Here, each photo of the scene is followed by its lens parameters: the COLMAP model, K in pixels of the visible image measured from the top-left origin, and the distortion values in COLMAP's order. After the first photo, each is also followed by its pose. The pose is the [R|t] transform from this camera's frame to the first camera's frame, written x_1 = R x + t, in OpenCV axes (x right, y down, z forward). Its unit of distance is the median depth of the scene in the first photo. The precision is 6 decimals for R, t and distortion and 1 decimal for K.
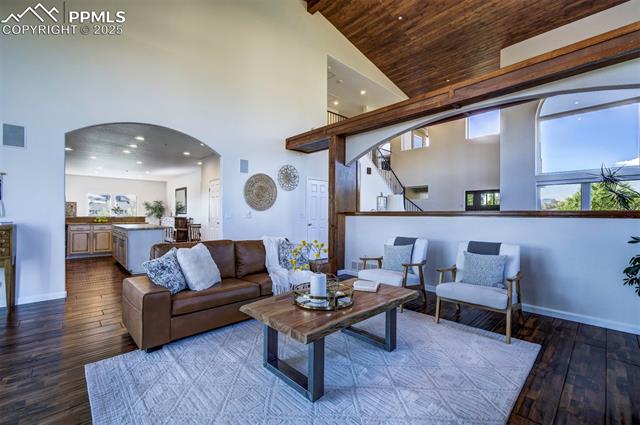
lens RADIAL K [[270.6, 0, 320.0], [0, 270.6, 212.5], [0, 0, 1]] dist [-0.003103, -0.000198]
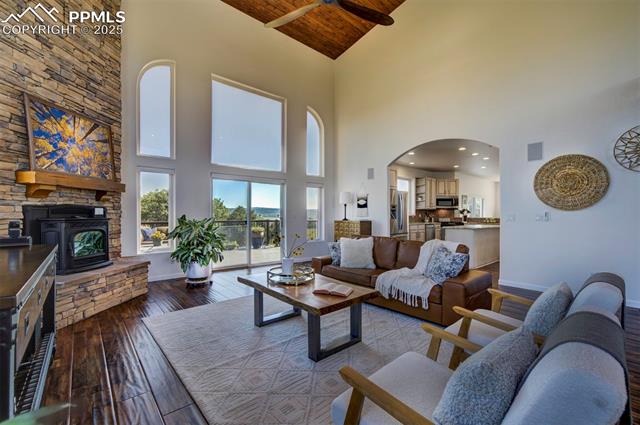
lens RADIAL K [[275.2, 0, 320.0], [0, 275.2, 212.5], [0, 0, 1]] dist [0.000166, 0.000137]
pose [[-0.041681, -0.007522, -0.999103, 0.461079], [-0.005492, 0.999958, -0.007300, 0.005235], [0.999116, 0.005183, -0.041721, 0.406638]]
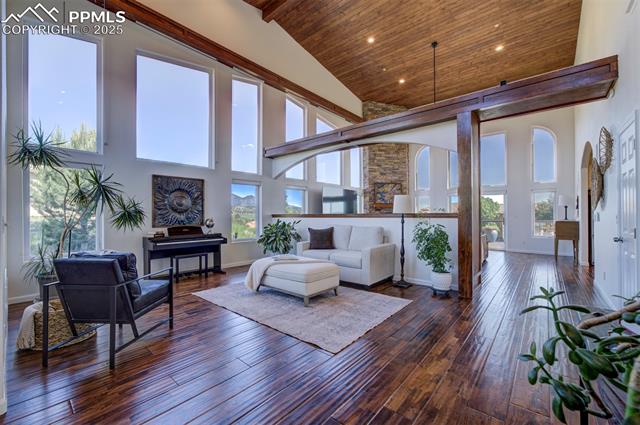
lens RADIAL K [[270.6, 0, 320.0], [0, 270.6, 212.5], [0, 0, 1]] dist [-0.003103, -0.000198]
pose [[-0.993245, -0.001836, -0.116020, 0.557353], [-0.000622, 0.999945, -0.010496, 0.006987], [0.116032, -0.010353, -0.993191, 1.563289]]
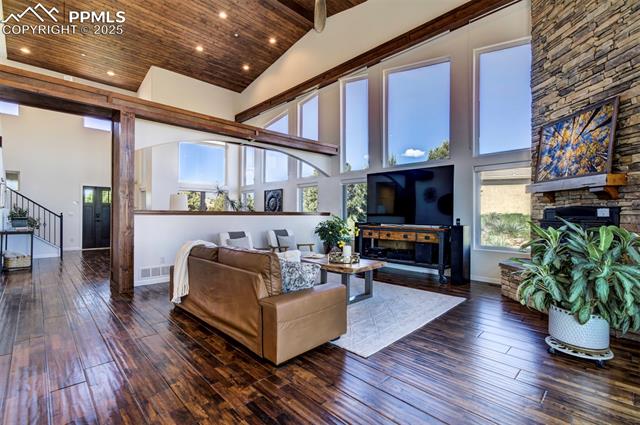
lens RADIAL K [[291.9, 0, 312.2], [0, 291.9, 212.1], [0, 0, 1]] dist [0.000355, -0.000060]
pose [[-0.005602, 0.001557, 0.999983, -0.681610], [-0.007630, 0.999970, -0.001600, 0.004845], [-0.999955, -0.007639, -0.005590, 0.416597]]
